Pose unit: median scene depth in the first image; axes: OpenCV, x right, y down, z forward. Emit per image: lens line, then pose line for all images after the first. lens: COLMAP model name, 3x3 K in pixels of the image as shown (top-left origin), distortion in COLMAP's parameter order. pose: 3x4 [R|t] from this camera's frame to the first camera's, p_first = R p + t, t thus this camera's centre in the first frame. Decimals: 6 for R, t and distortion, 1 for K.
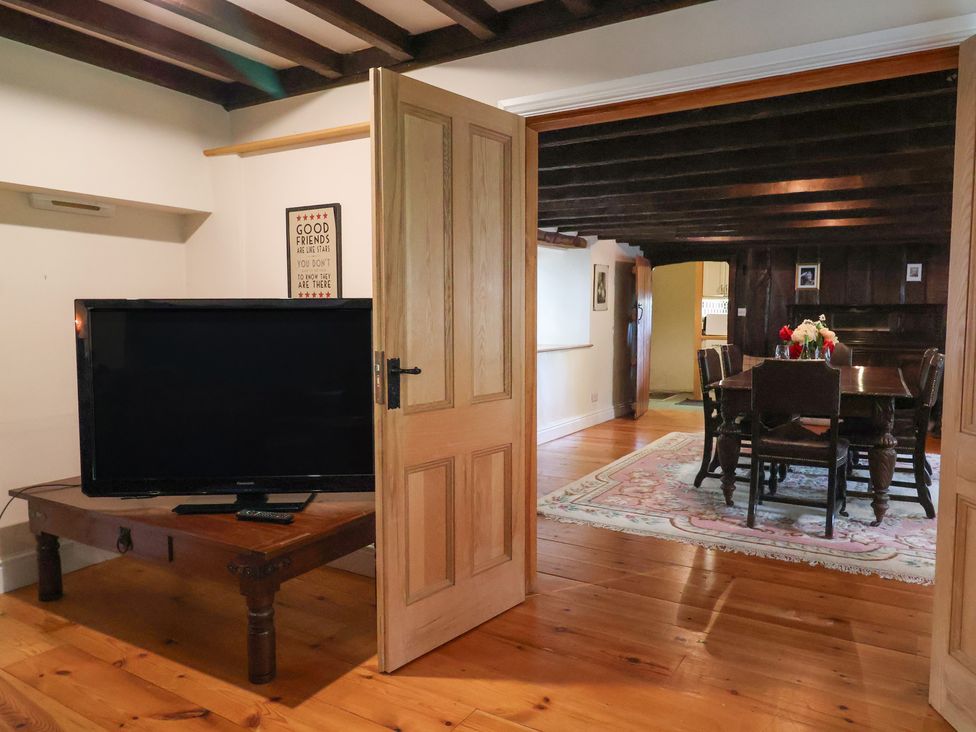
lens RADIAL K [[700.1, 0, 491.1], [0, 700.1, 364.6], [0, 0, 1]] dist [0.011885, -0.003227]
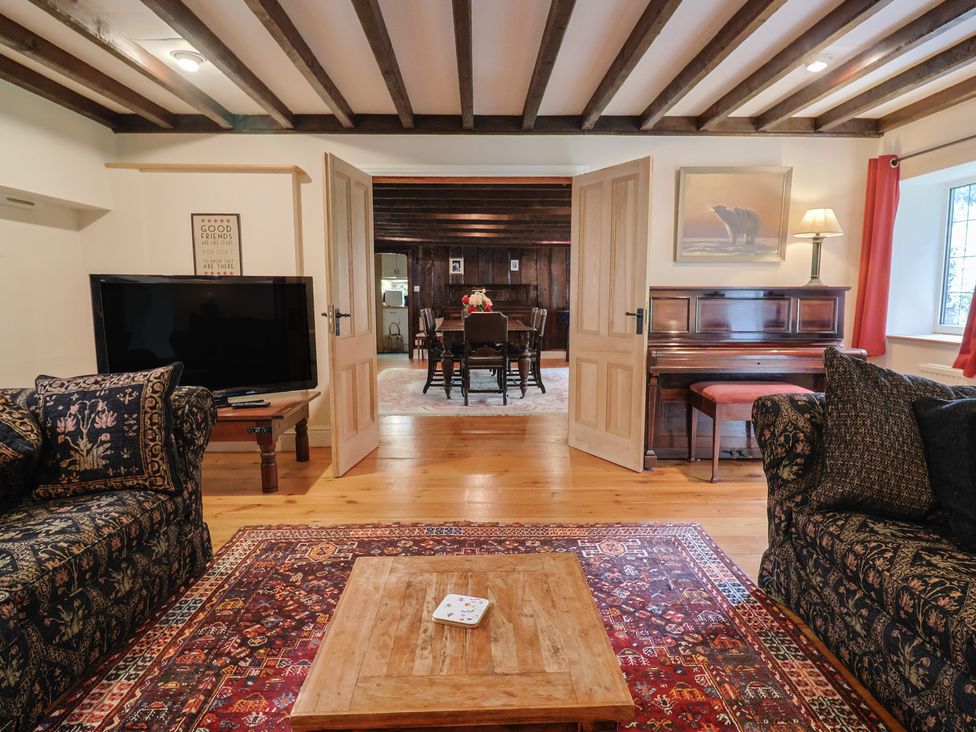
lens RADIAL K [[600.2, 0, 491.0], [0, 600.2, 363.1], [0, 0, 1]] dist [-0.001948, -0.003507]
pose [[0.848793, -0.061363, 0.525152, -0.383135], [0.038242, 0.997766, 0.054777, 0.038628], [-0.527340, -0.026412, 0.849244, -0.348625]]
